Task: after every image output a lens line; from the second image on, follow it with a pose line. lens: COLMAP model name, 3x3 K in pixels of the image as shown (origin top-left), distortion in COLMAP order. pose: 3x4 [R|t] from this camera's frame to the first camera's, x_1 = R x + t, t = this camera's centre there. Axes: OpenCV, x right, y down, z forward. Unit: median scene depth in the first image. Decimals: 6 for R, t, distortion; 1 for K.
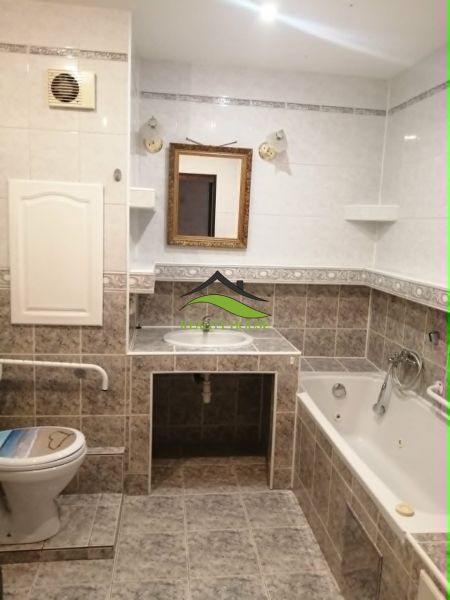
lens RADIAL K [[467.4, 0, 225.0], [0, 467.4, 300.0], [0, 0, 1]] dist [0.037447, -0.094794]
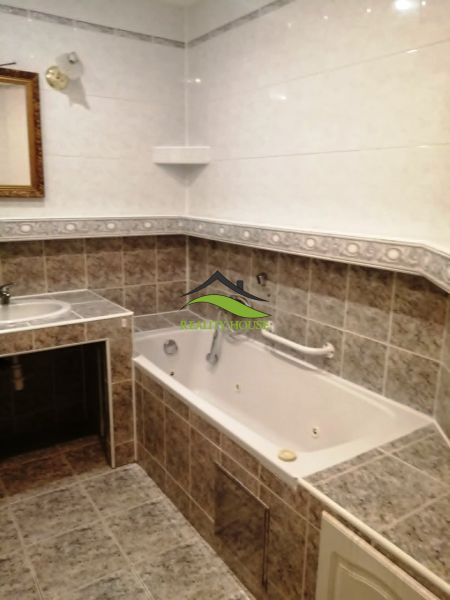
lens RADIAL K [[467.4, 0, 225.0], [0, 467.4, 300.0], [0, 0, 1]] dist [0.037447, -0.094794]
pose [[0.886628, -0.127538, 0.444550, -0.074538], [0.089122, 0.990325, 0.106369, 0.009780], [-0.453815, -0.054690, 0.889416, 0.132007]]
